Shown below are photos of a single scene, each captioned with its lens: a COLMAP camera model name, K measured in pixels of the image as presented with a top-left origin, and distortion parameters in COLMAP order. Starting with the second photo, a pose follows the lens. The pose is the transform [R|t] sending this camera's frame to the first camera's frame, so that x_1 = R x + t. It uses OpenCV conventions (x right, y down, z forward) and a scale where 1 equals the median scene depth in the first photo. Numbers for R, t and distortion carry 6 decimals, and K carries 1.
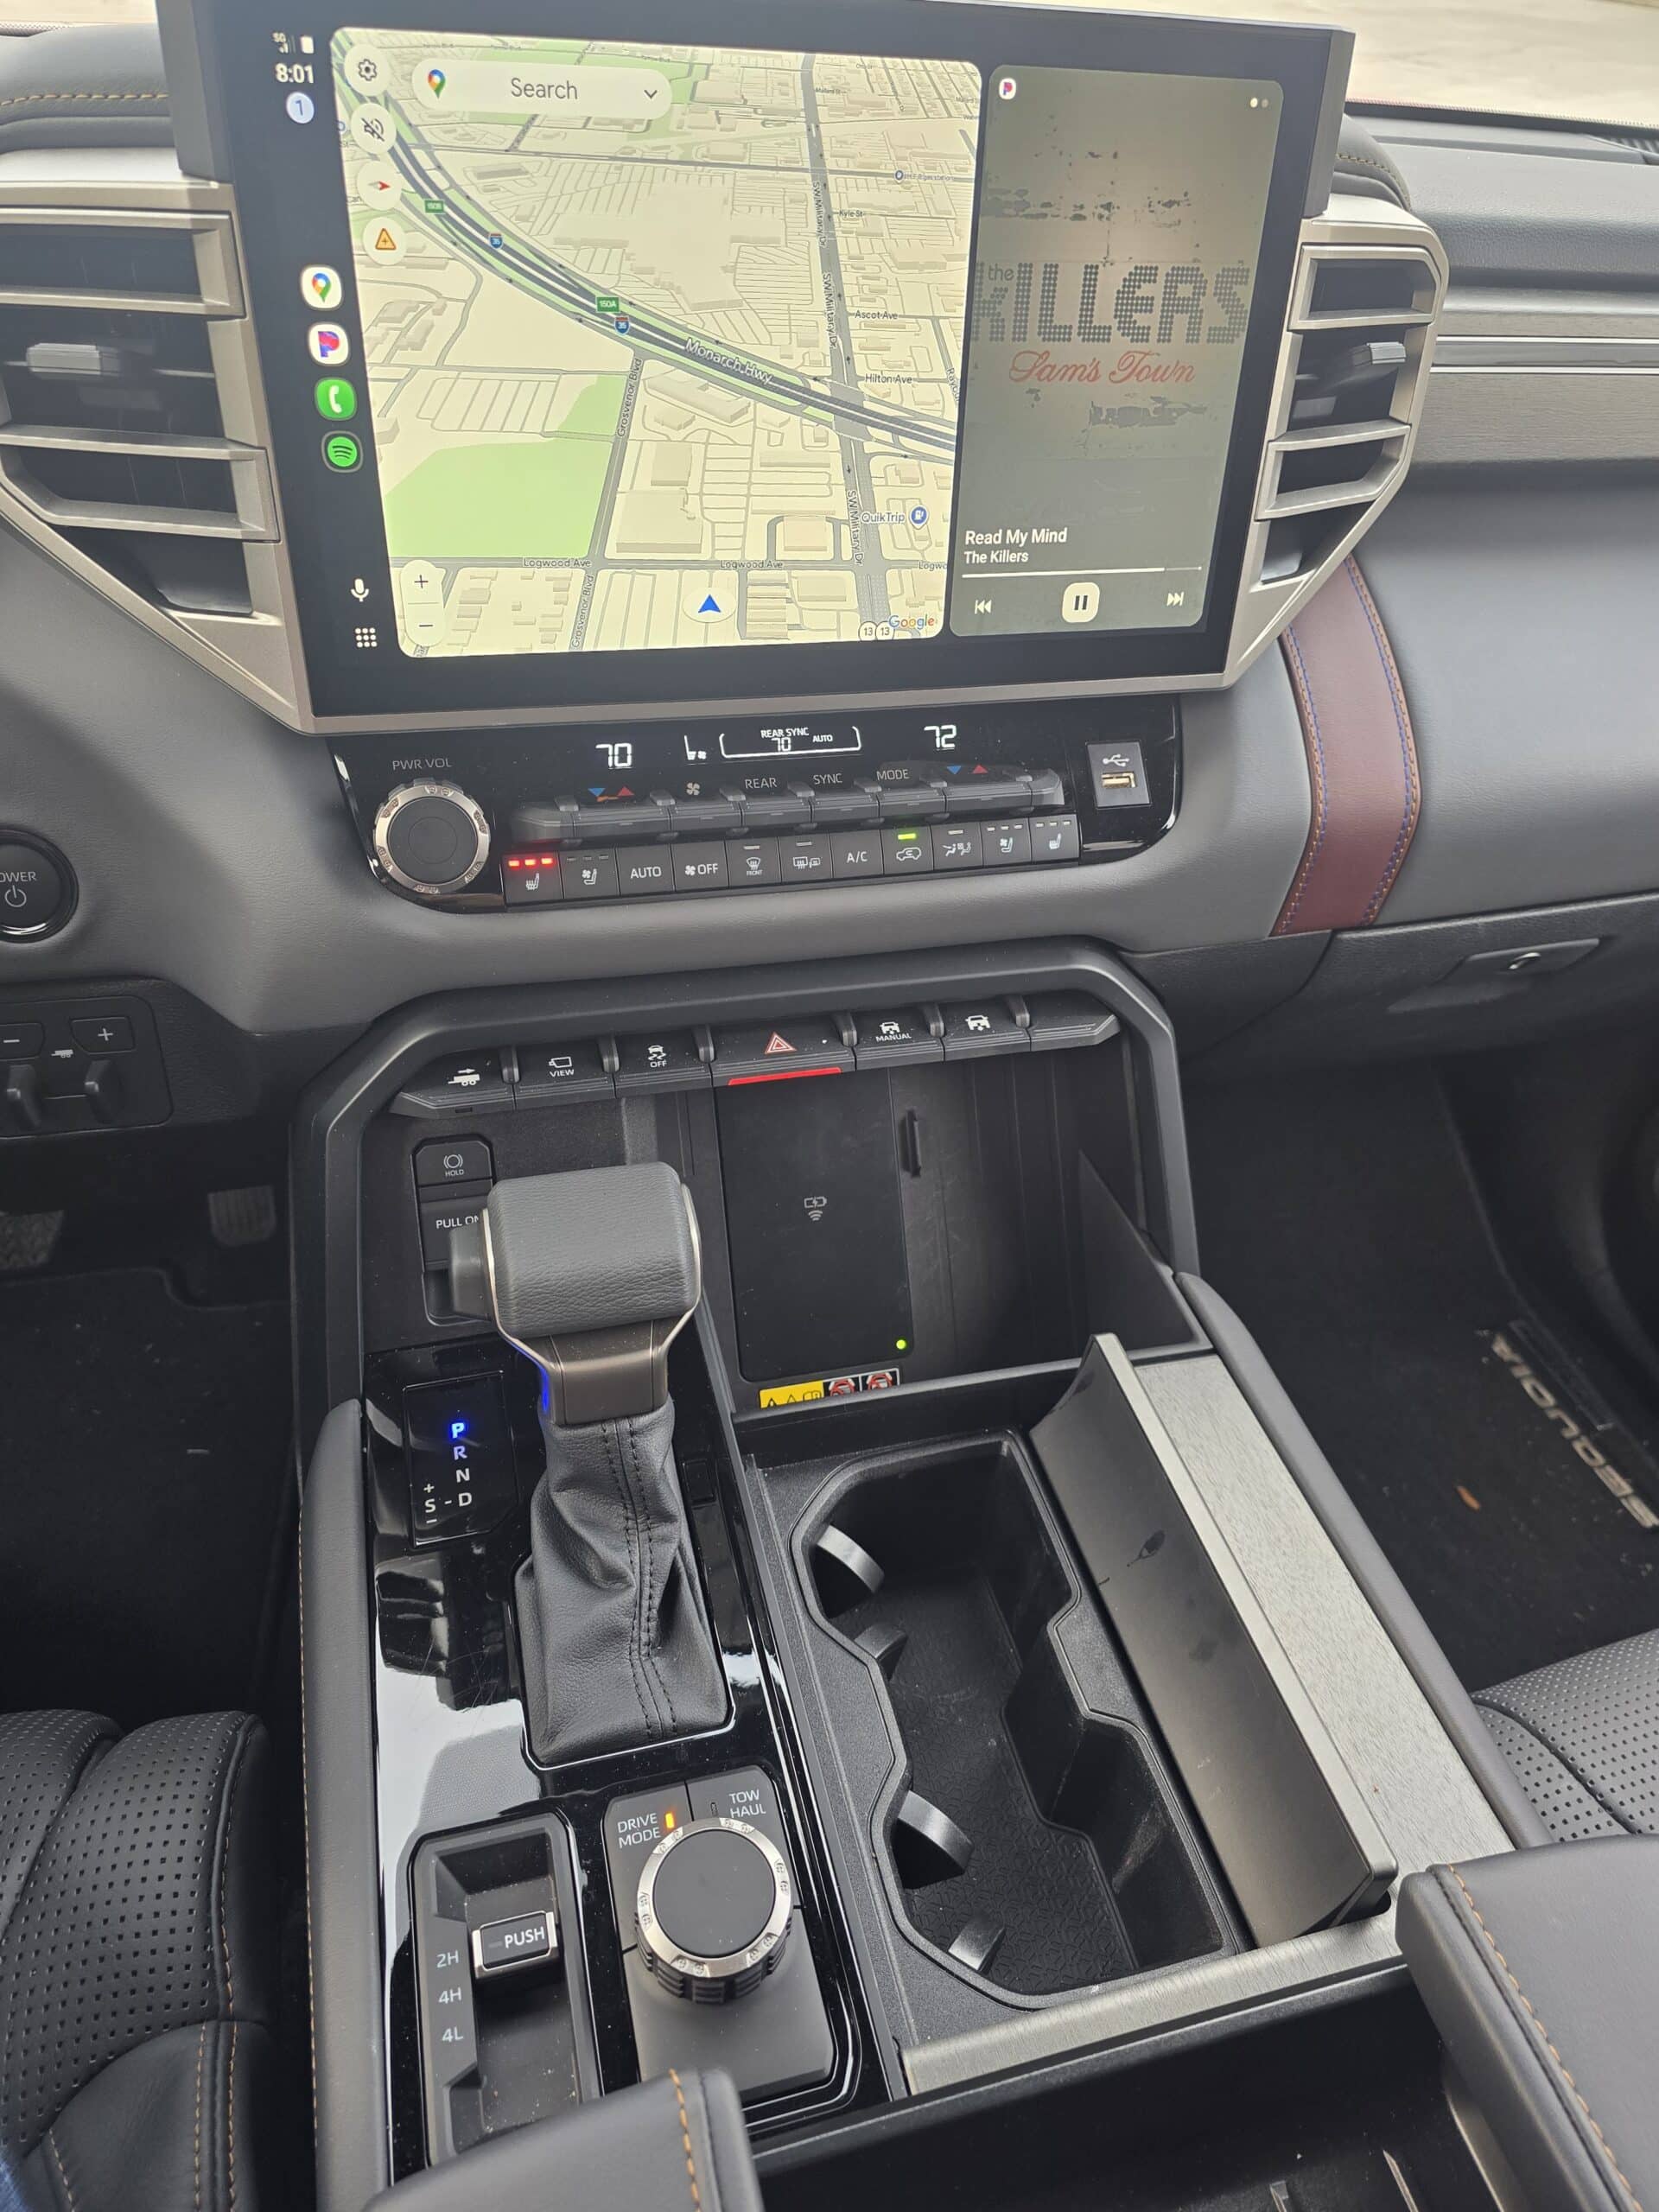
lens RADIAL K [[1480.4, 0, 832.0], [0, 1480.4, 1110.5], [0, 0, 1]] dist [0.012666, -0.020318]
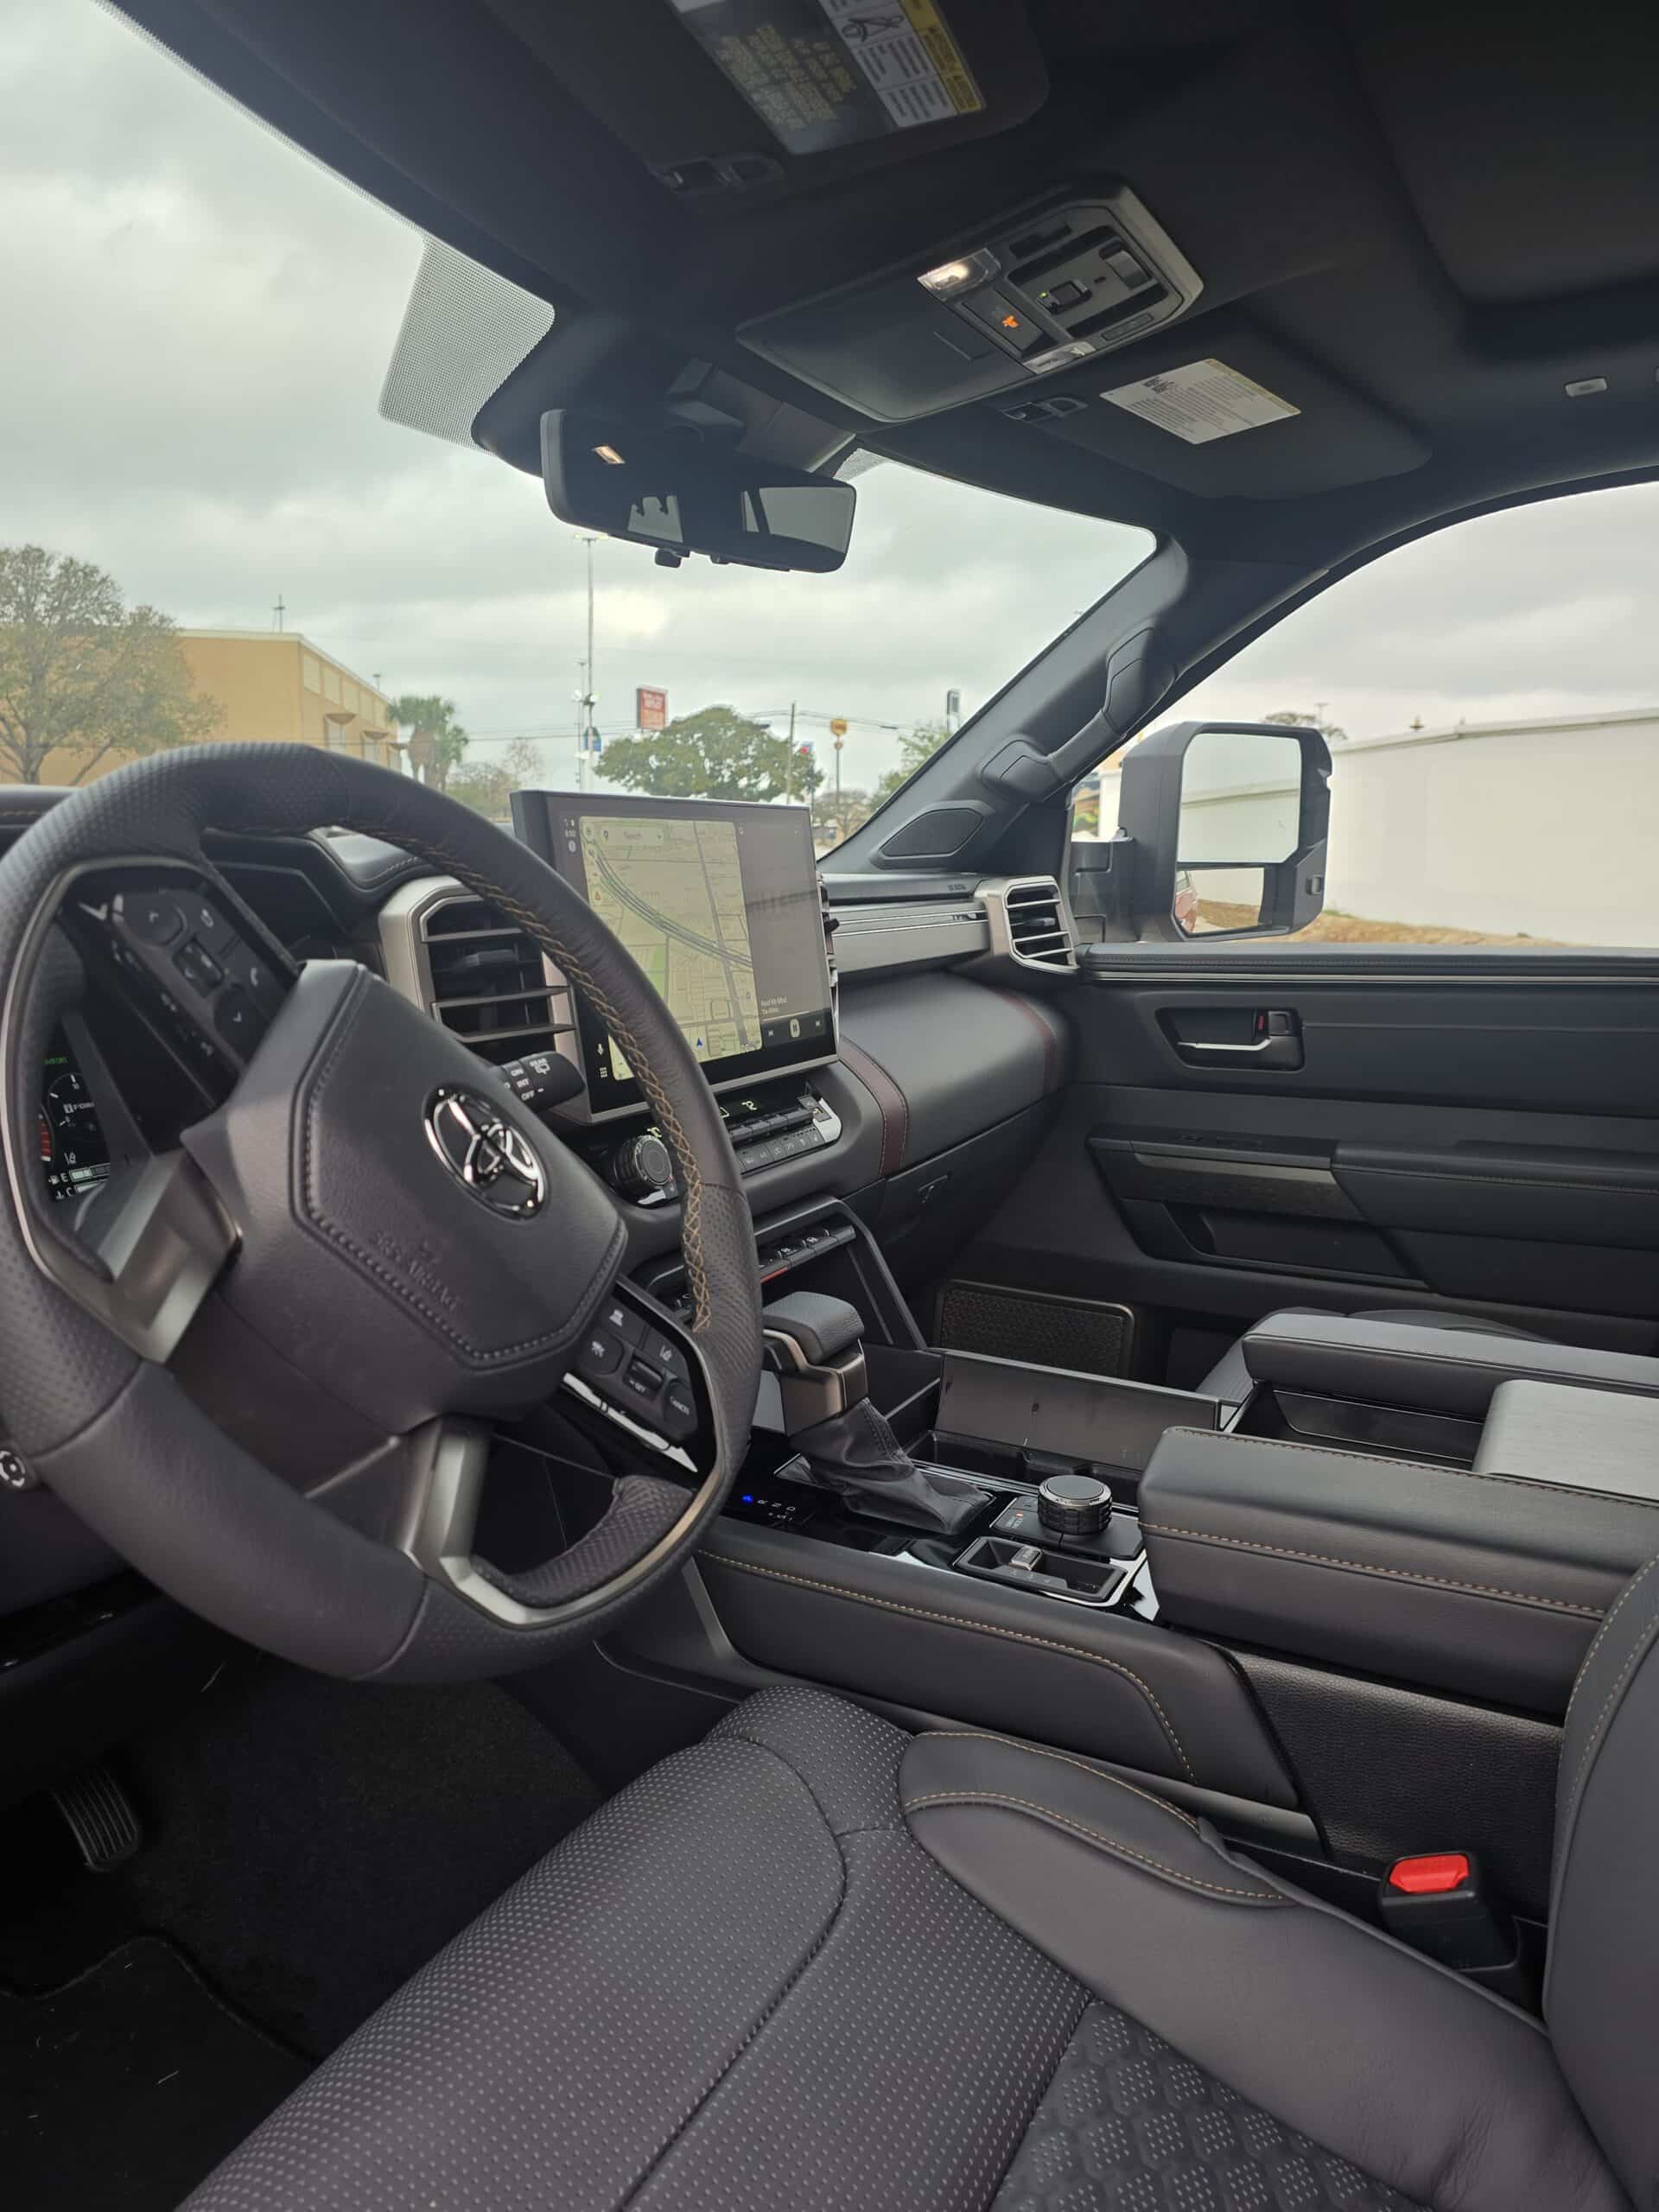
lens RADIAL K [[1480.4, 0, 828.6], [0, 1480.4, 1104.7], [0, 0, 1]] dist [0.012666, -0.020318]
pose [[0.691323, -0.175162, 0.700992, -1.483122], [0.464157, 0.851176, -0.245066, 0.335323], [-0.553742, 0.494790, 0.669741, -0.456065]]
